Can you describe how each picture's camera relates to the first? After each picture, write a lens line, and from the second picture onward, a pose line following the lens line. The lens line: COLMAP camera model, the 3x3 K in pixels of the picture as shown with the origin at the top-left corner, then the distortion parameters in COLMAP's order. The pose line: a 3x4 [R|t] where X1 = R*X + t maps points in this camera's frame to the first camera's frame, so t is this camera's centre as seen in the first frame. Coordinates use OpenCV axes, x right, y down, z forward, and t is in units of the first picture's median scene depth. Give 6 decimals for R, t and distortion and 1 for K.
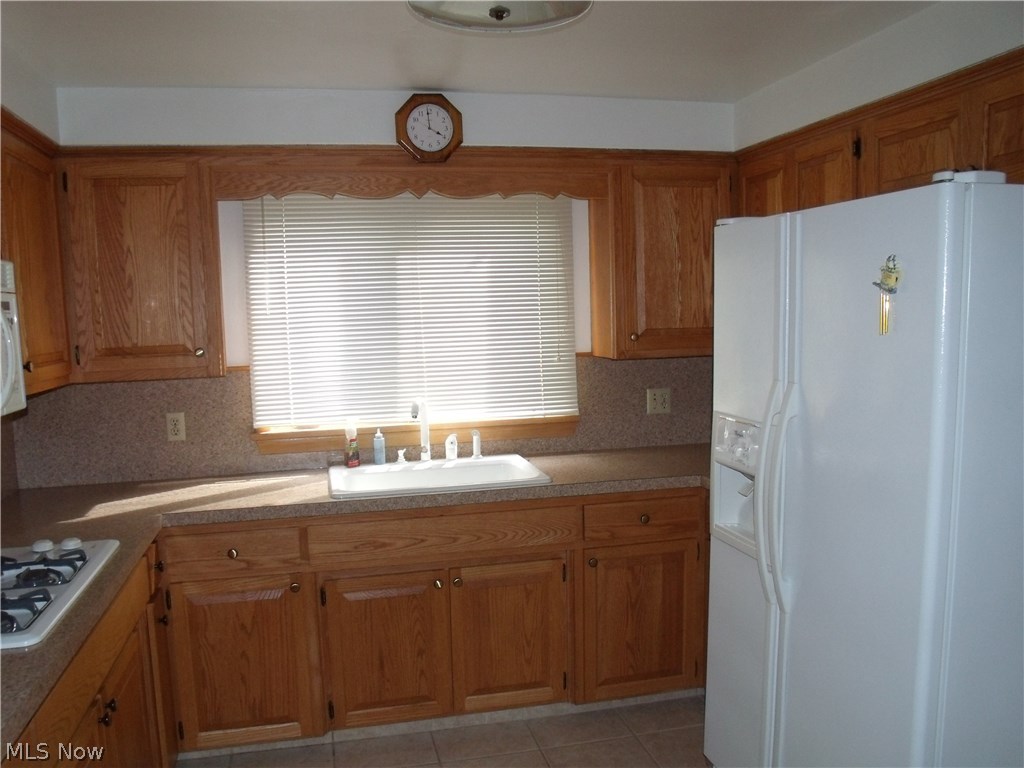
lens RADIAL K [[825.4, 0, 505.8], [0, 825.4, 399.0], [0, 0, 1]] dist [-0.140284, 0.138865]
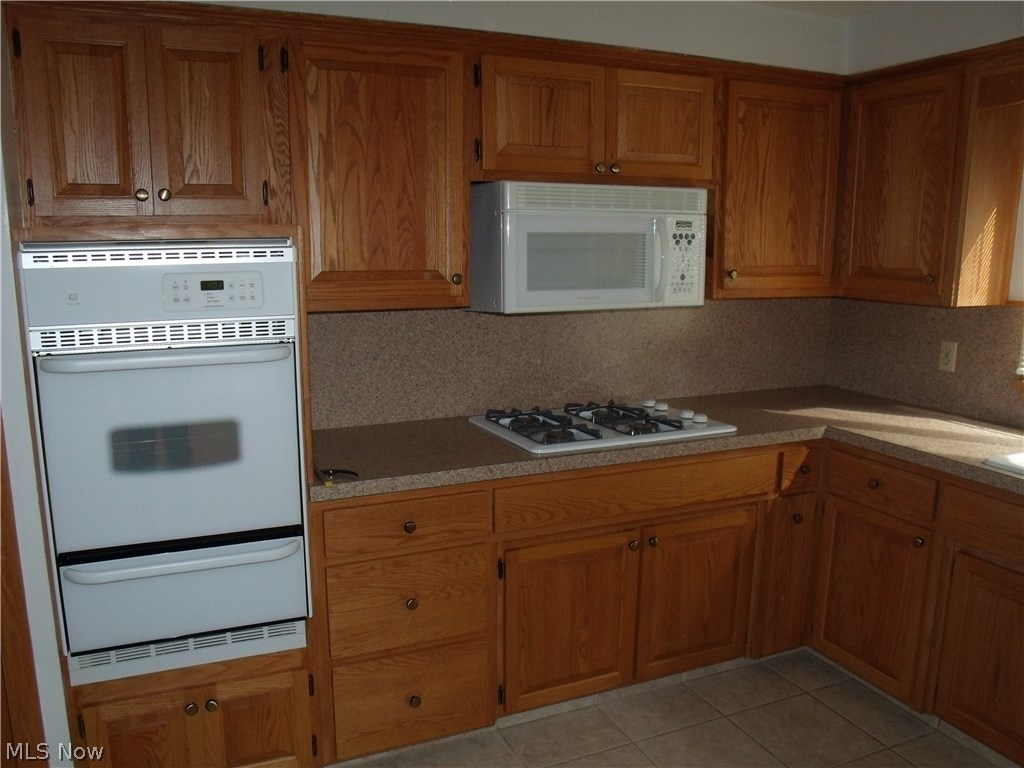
lens RADIAL K [[825.4, 0, 505.8], [0, 825.4, 399.0], [0, 0, 1]] dist [-0.140284, 0.138865]
pose [[0.192973, 0.219408, -0.956358, 0.462959], [-0.117540, 0.972829, 0.199470, -0.049998], [0.974139, 0.073918, 0.213519, 0.328048]]
